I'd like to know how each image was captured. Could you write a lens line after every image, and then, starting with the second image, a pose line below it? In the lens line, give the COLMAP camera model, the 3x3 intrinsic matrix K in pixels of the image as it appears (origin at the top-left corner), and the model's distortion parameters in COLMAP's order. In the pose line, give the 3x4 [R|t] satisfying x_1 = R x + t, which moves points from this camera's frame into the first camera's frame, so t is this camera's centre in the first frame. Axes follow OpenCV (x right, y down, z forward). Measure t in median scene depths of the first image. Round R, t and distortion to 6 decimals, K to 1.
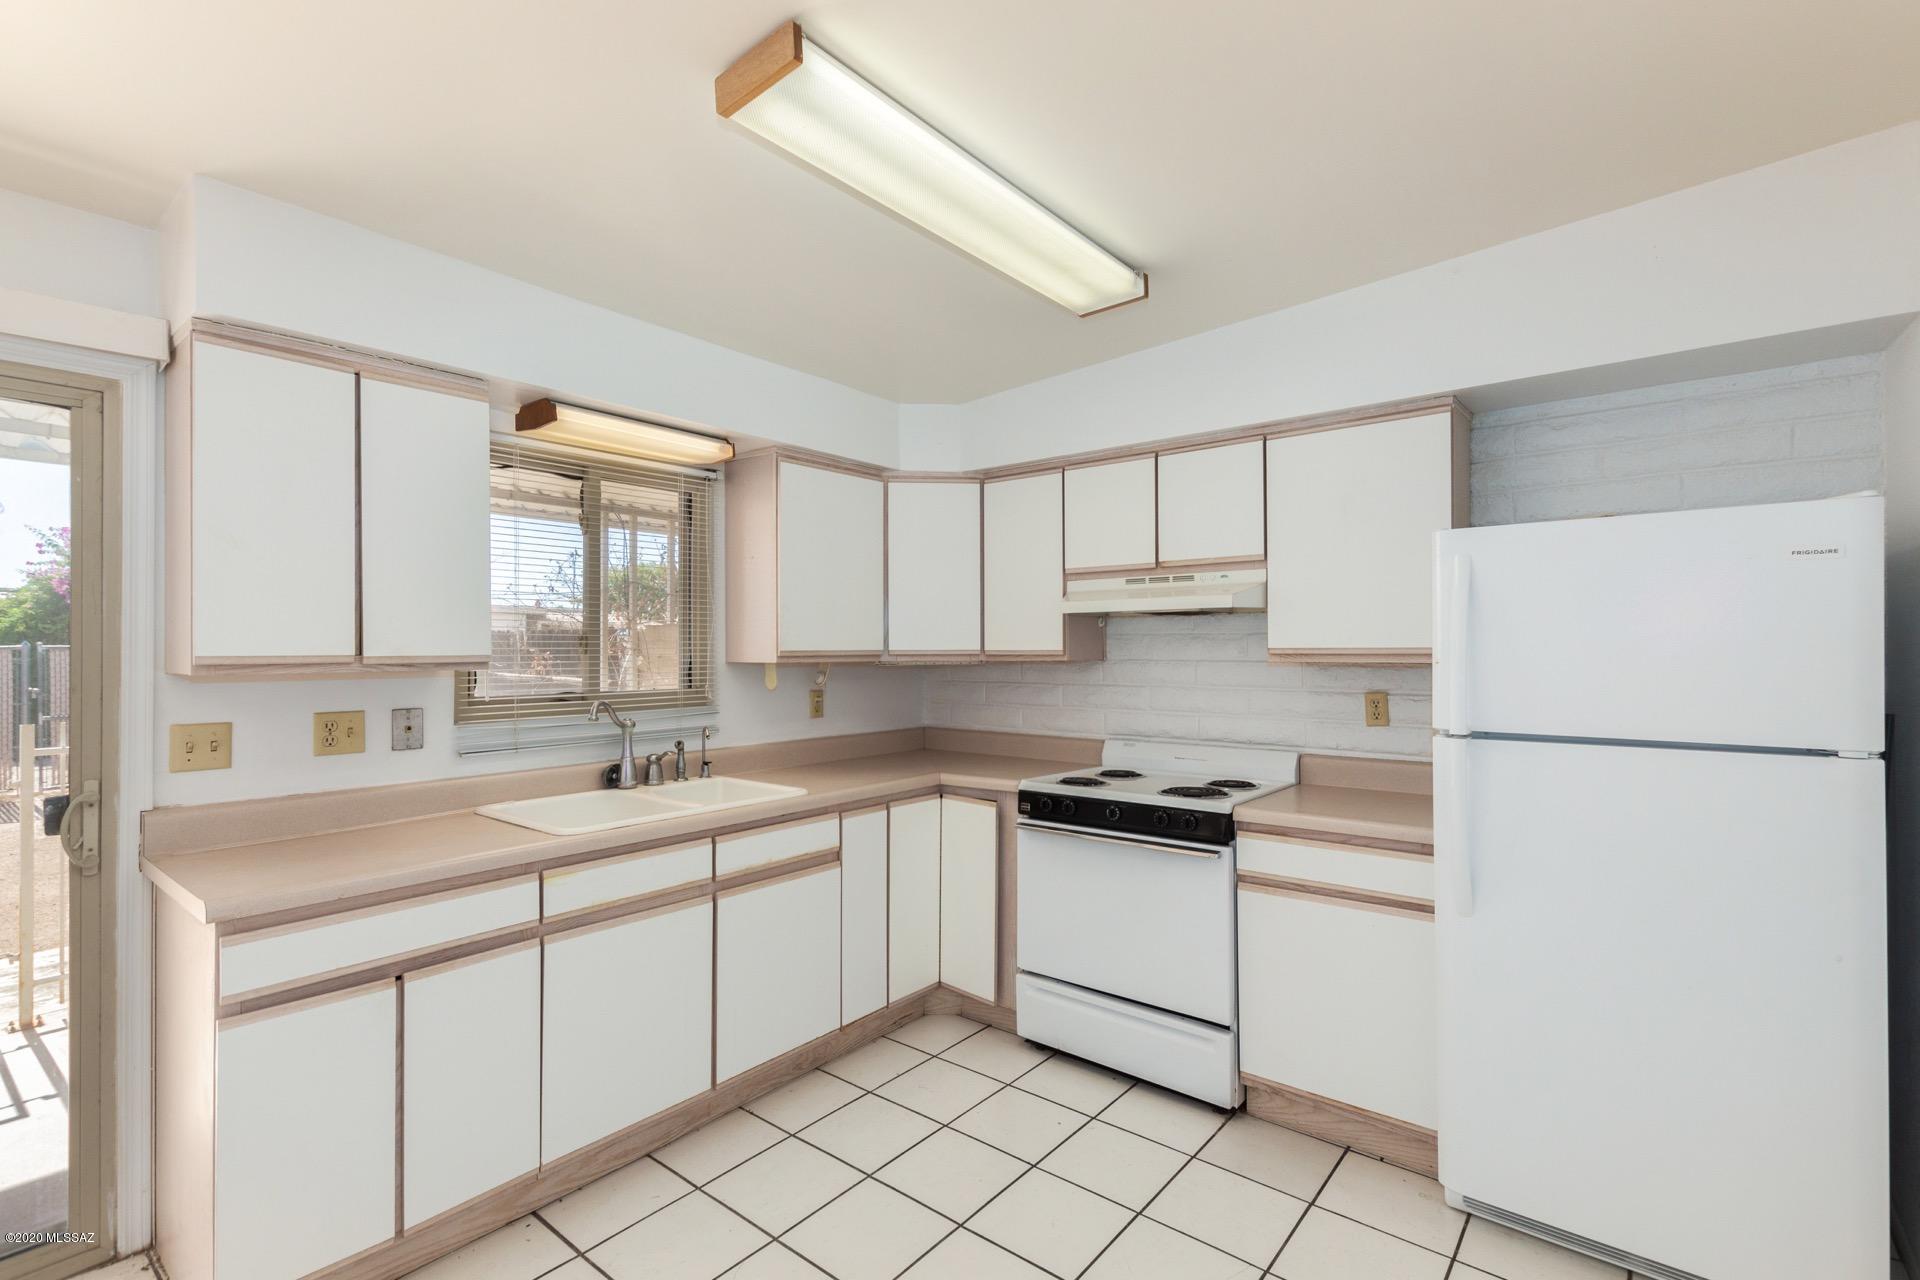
lens RADIAL K [[878.2, 0, 961.5], [0, 878.2, 644.1], [0, 0, 1]] dist [0.010971, -0.004370]
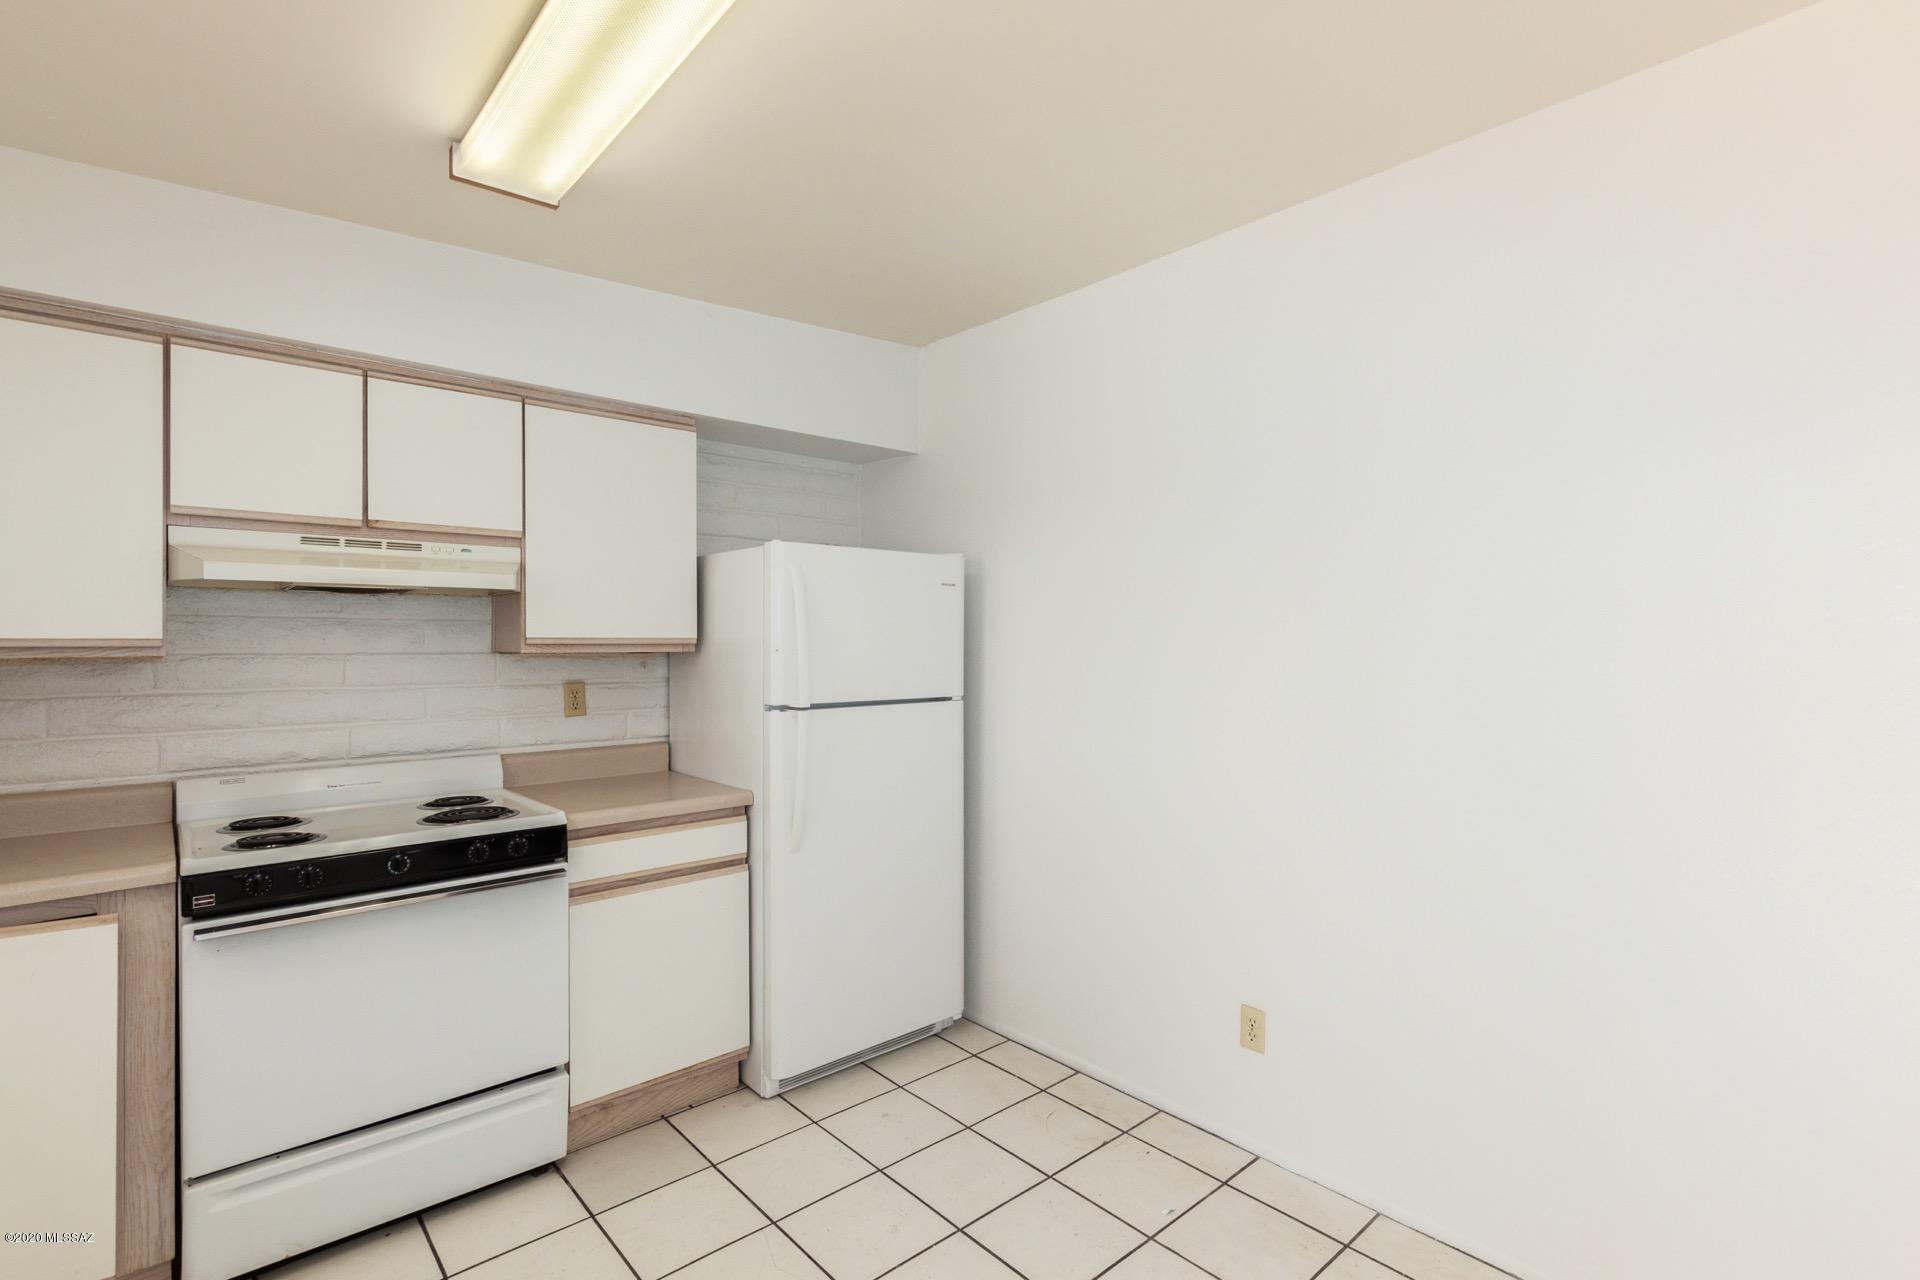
lens RADIAL K [[878.2, 0, 975.4], [0, 878.2, 640.4], [0, 0, 1]] dist [0.010971, -0.004370]
pose [[0.150366, 0.002975, 0.988626, -0.446659], [-0.008107, 0.999966, -0.001776, 0.004992], [-0.988597, -0.007748, 0.150385, 0.400030]]
